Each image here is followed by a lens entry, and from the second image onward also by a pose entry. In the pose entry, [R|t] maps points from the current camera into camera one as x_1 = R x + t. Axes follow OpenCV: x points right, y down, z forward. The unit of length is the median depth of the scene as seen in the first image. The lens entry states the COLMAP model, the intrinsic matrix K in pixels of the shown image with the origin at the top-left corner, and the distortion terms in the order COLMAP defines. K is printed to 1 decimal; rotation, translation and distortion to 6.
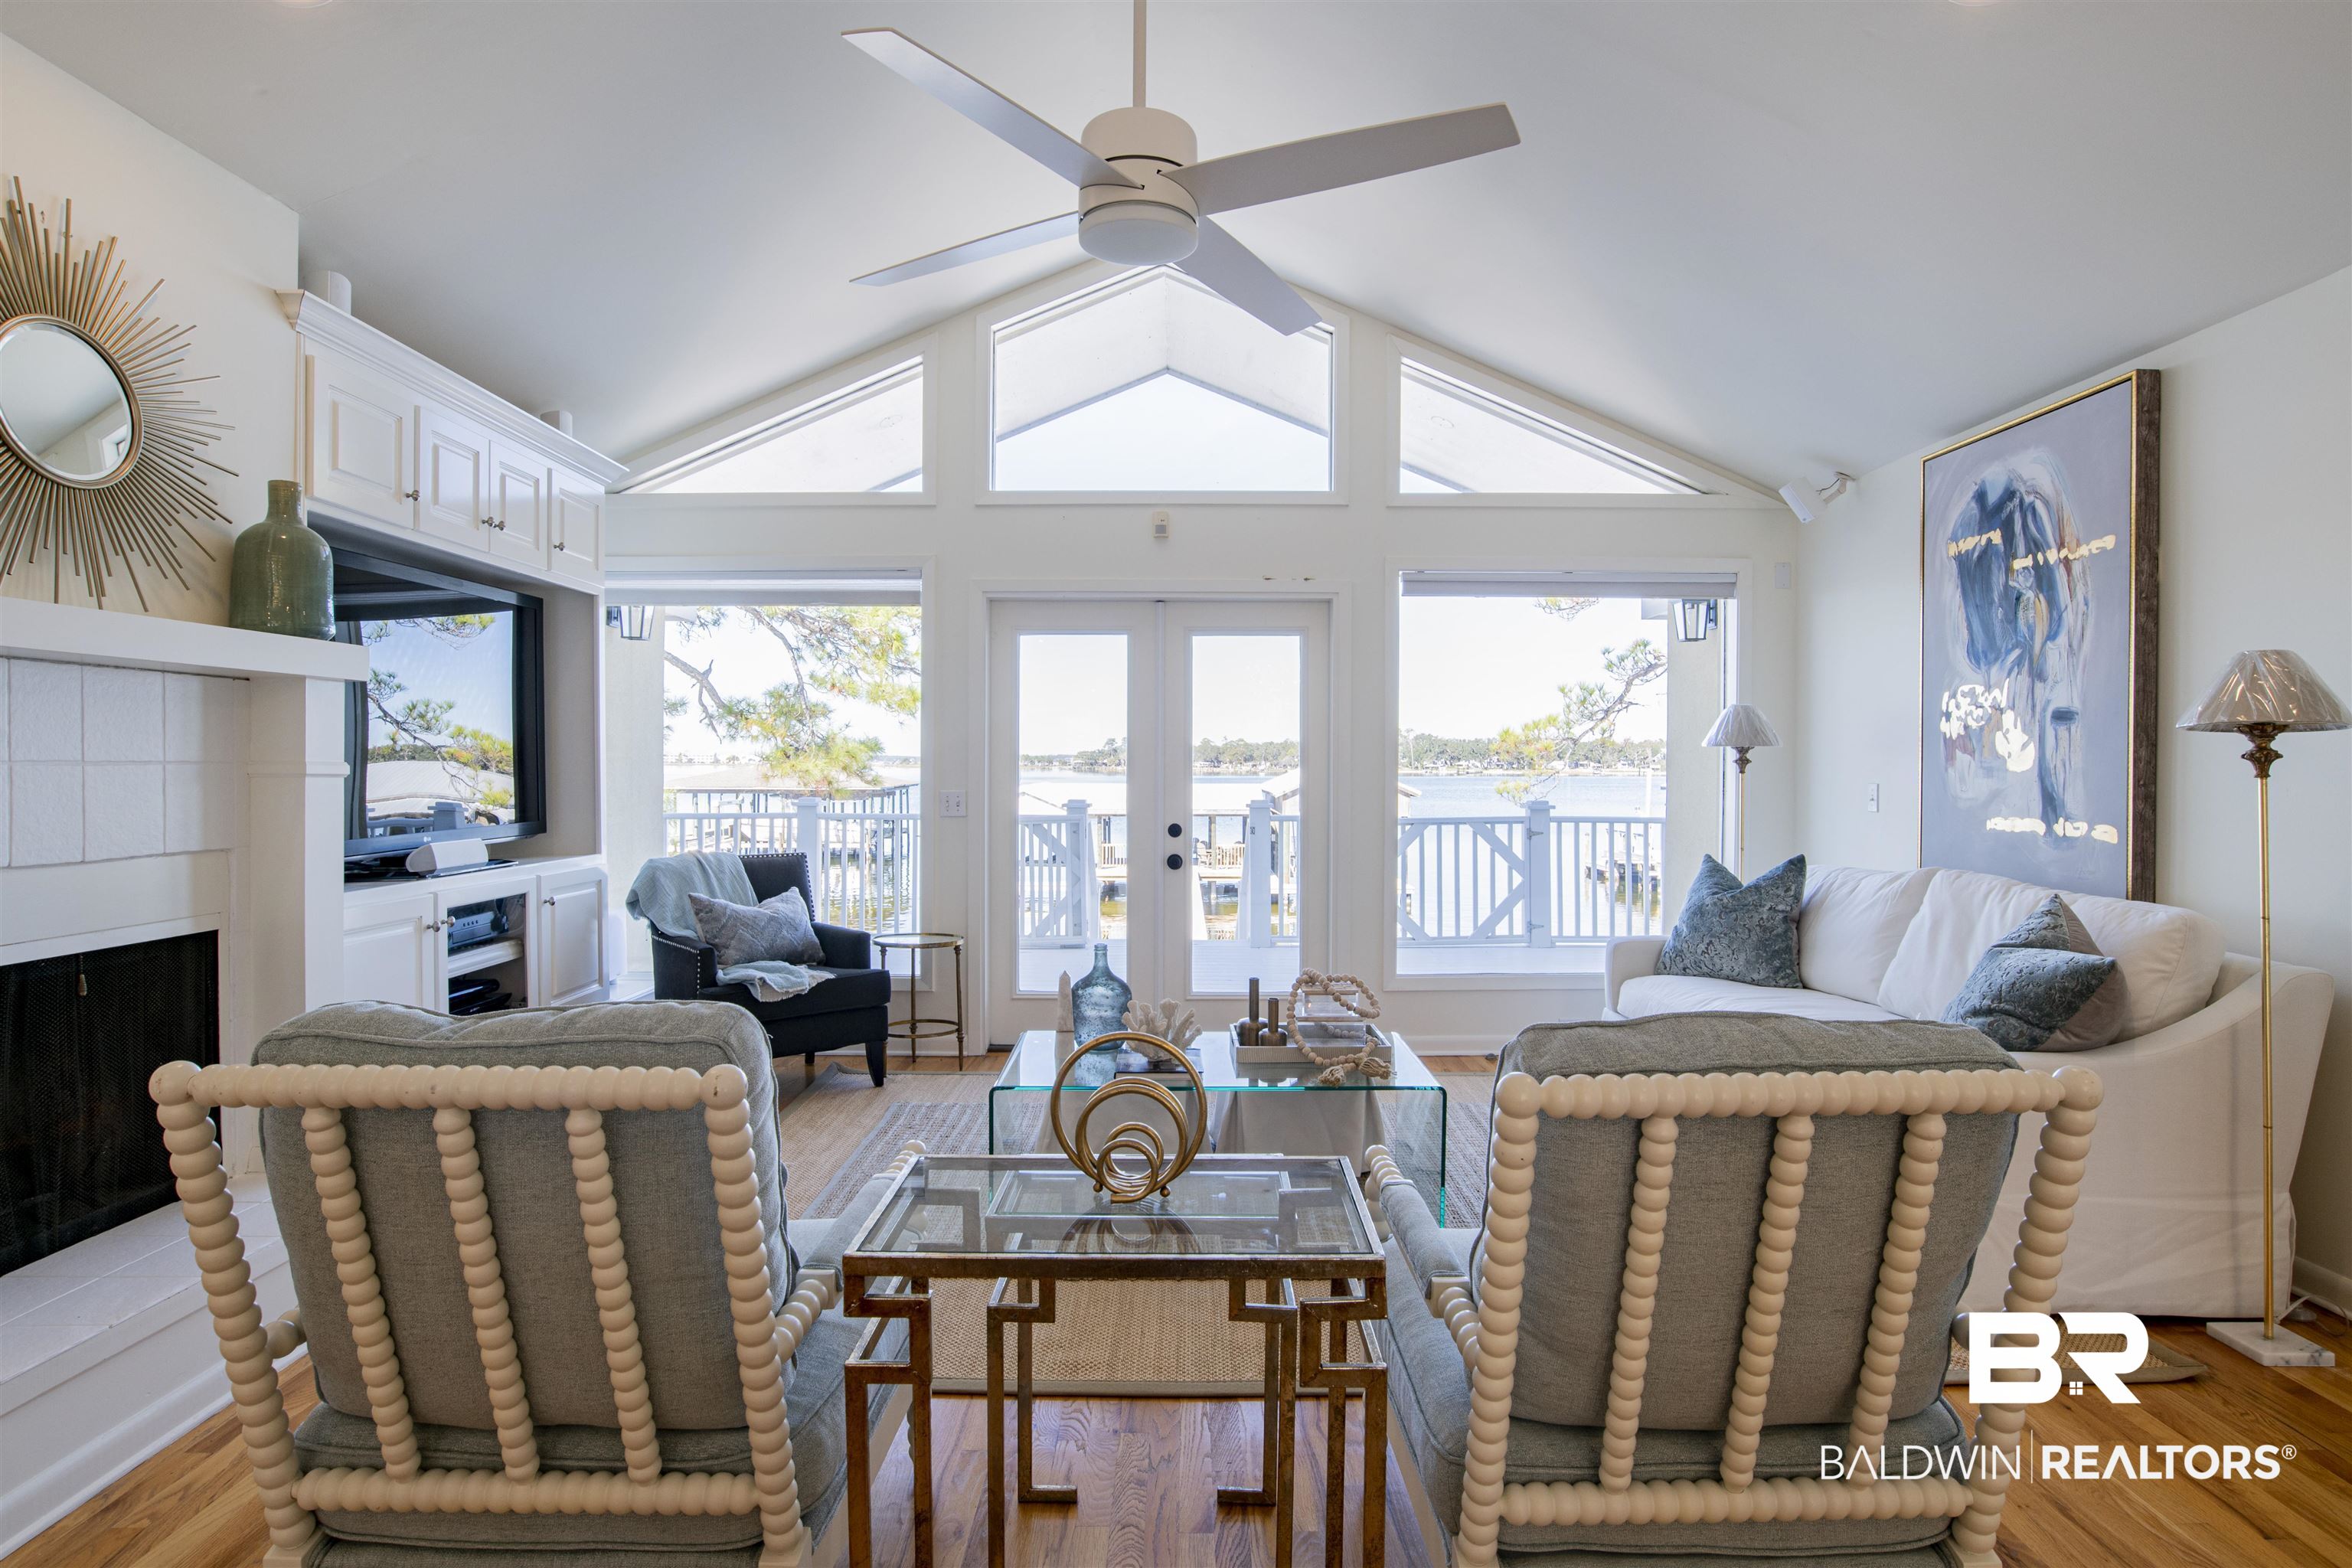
lens RADIAL K [[1247.6, 0, 1180.4], [0, 1247.6, 770.8], [0, 0, 1]] dist [-0.064386, 0.026060]
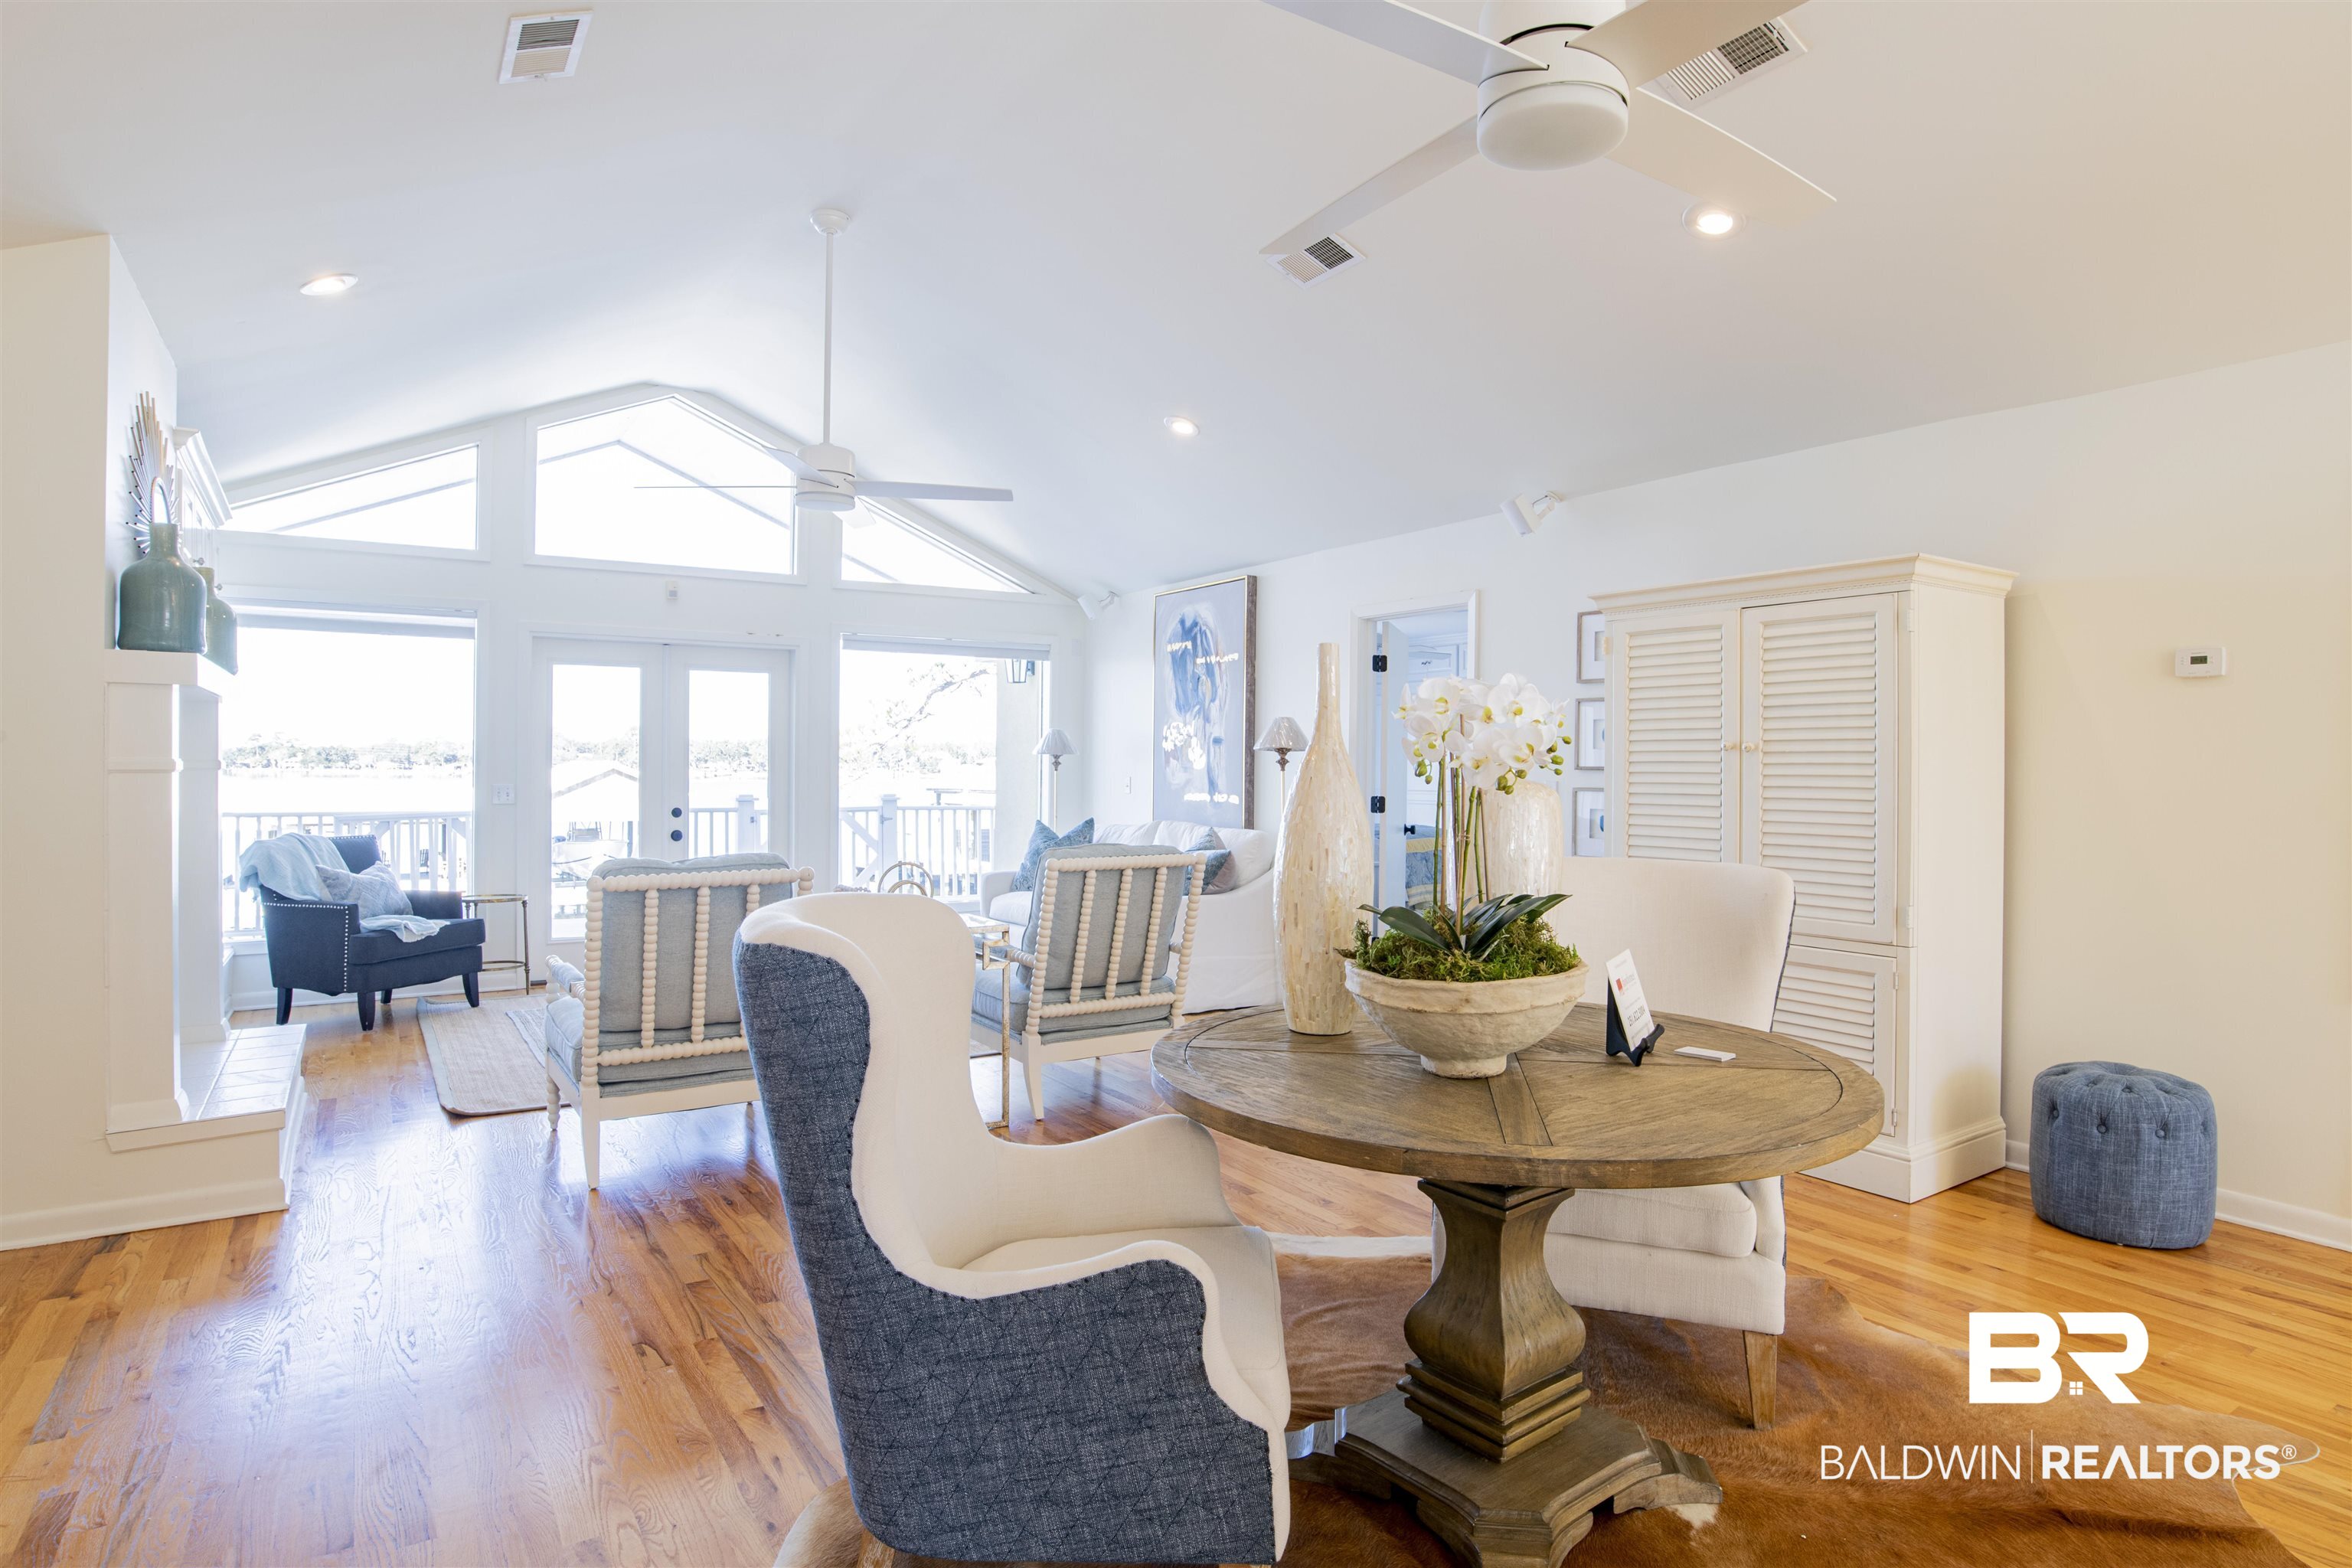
lens RADIAL K [[1286.9, 0, 1208.3], [0, 1286.9, 789.8], [0, 0, 1]] dist [-0.059981, 0.000156]
pose [[0.828424, -0.008046, 0.560043, -0.395917], [0.000667, 0.999910, 0.013379, 0.005547], [-0.560100, -0.010710, 0.828355, -0.627652]]
